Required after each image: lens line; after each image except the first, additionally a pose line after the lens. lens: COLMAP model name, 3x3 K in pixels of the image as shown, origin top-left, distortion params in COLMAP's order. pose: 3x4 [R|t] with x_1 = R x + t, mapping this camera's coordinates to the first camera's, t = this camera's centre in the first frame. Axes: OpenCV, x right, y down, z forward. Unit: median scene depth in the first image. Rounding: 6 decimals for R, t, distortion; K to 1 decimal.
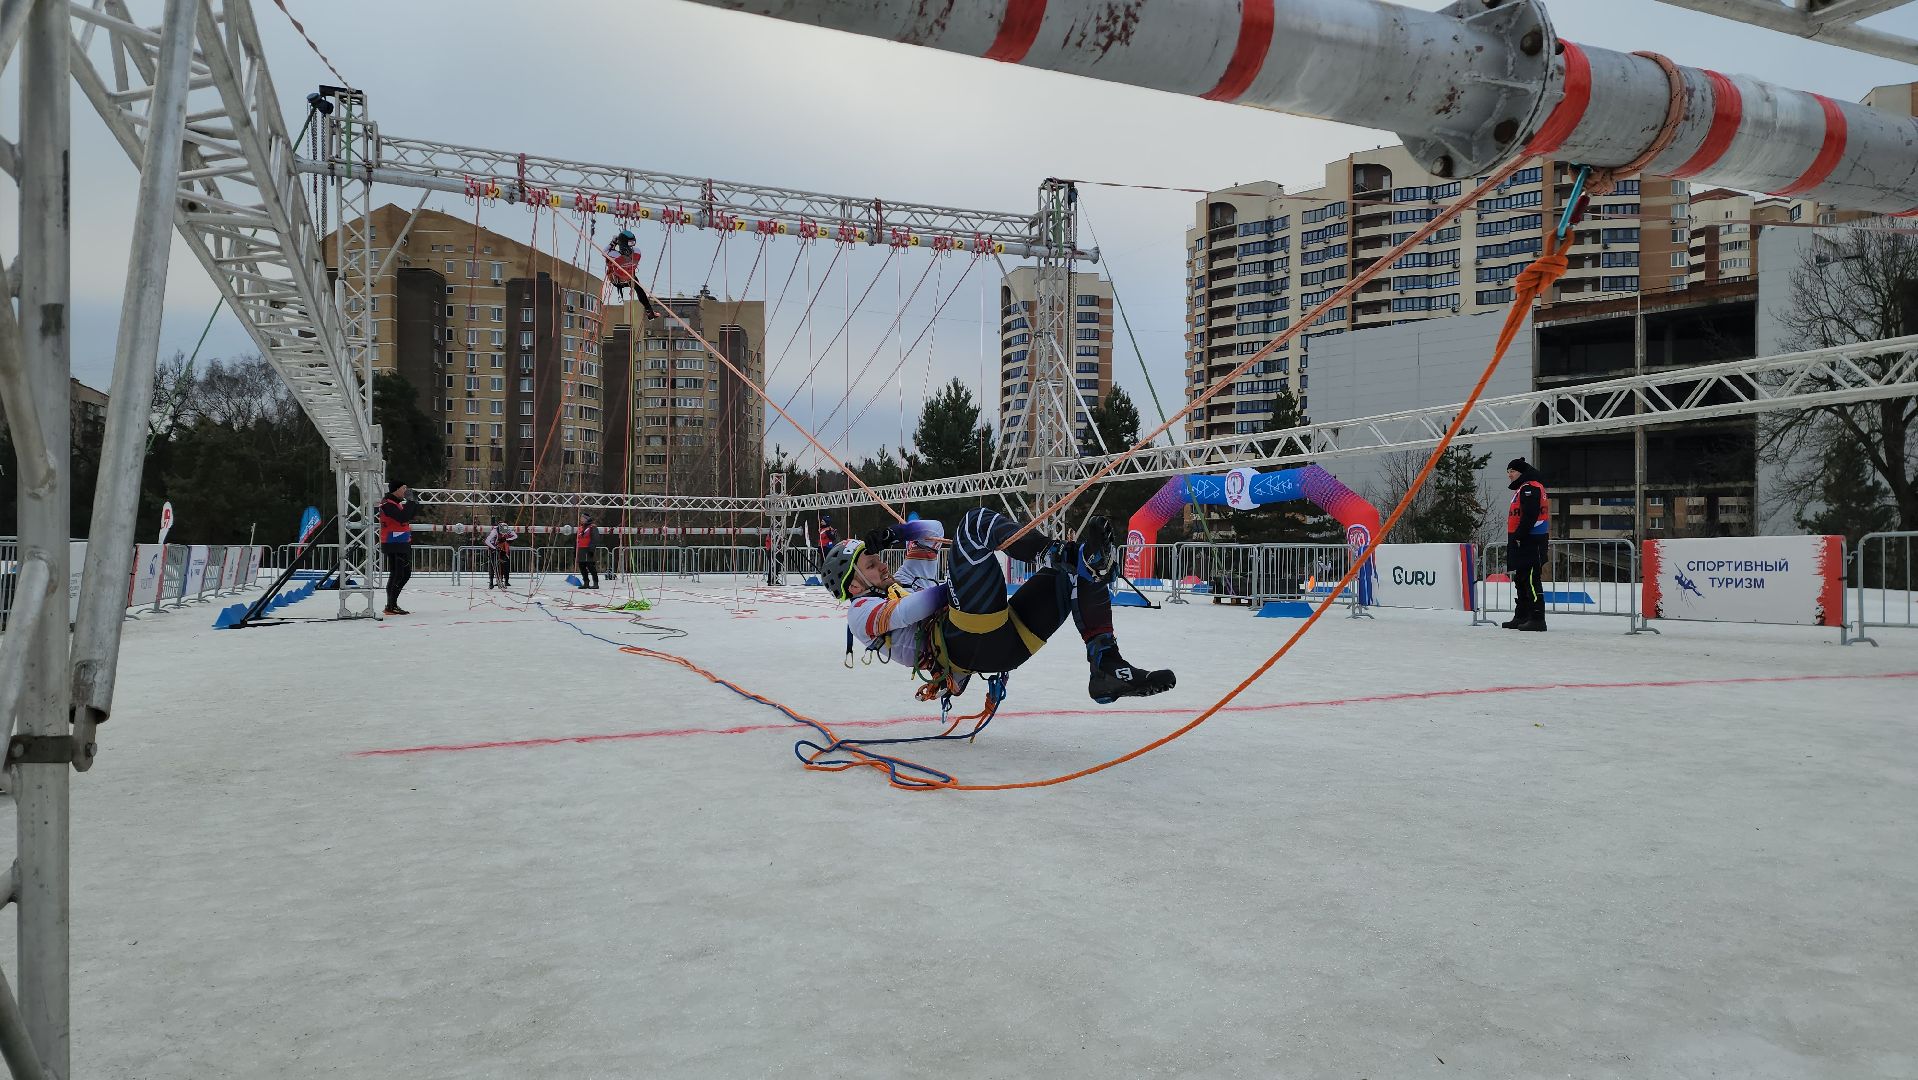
lens RADIAL K [[1269.4, 0, 948.9], [0, 1269.4, 537.8], [0, 0, 1]] dist [0.105524, -0.094900]
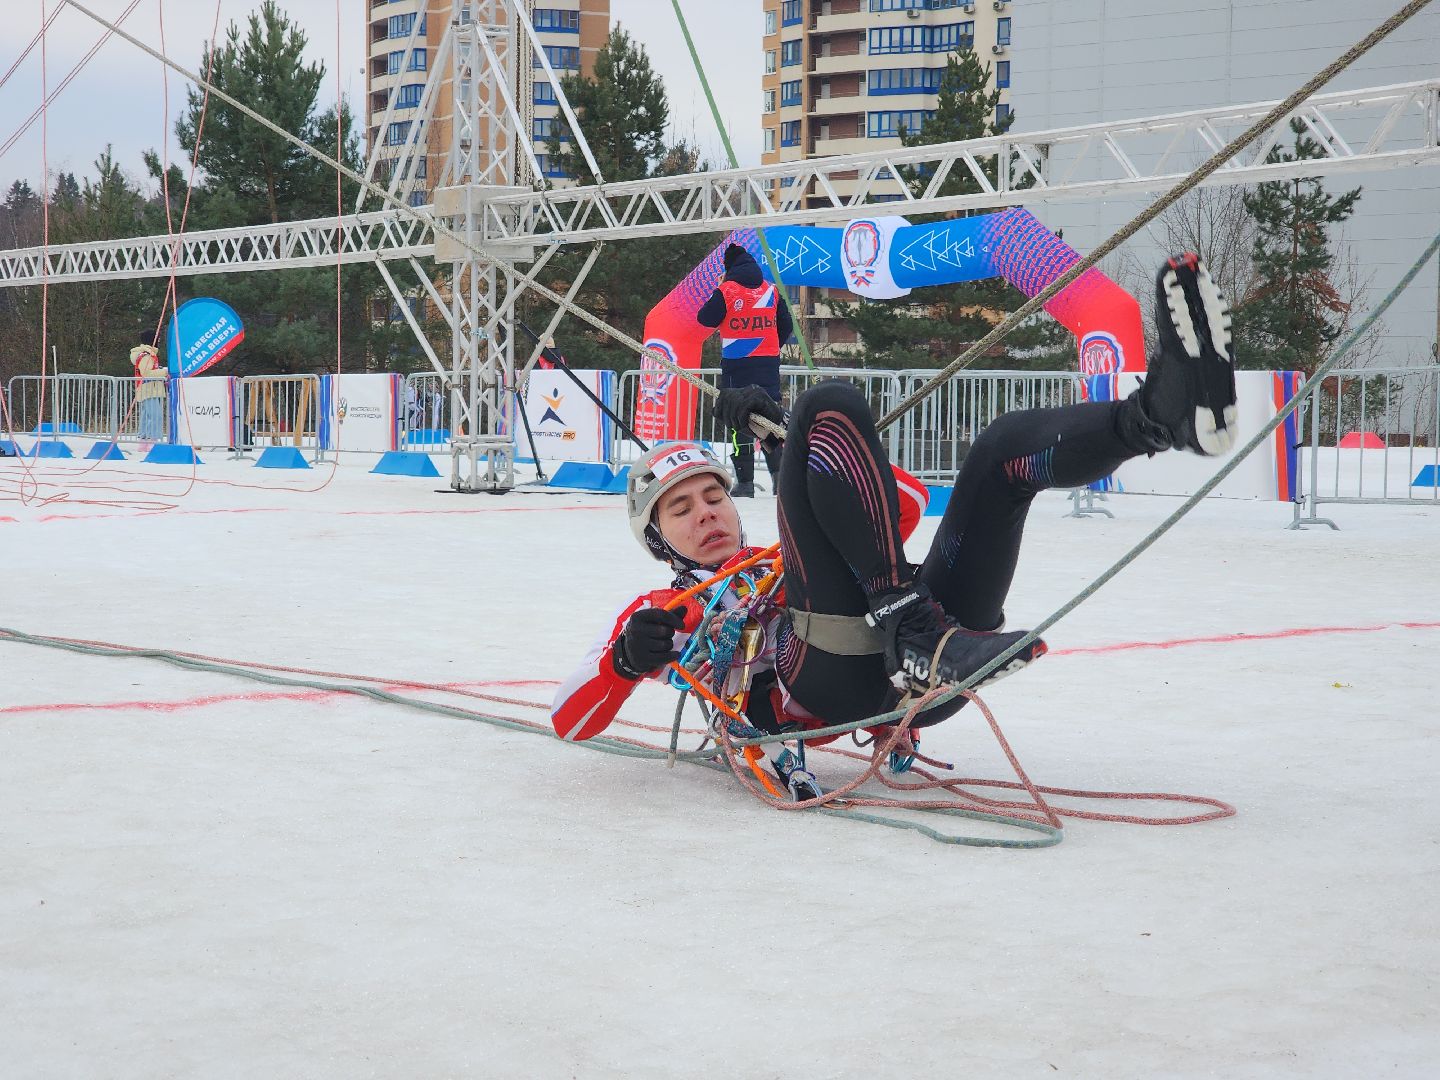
lens RADIAL K [[2949.8, 0, 719.3], [0, 2949.8, 593.6], [0, 0, 1]] dist [0.051215, 0.347299]
pose [[0.986241, -0.006433, 0.165188, -0.014207], [-0.006910, 0.996765, 0.080074, 0.000044], [-0.165169, -0.080114, 0.983006, -0.099653]]
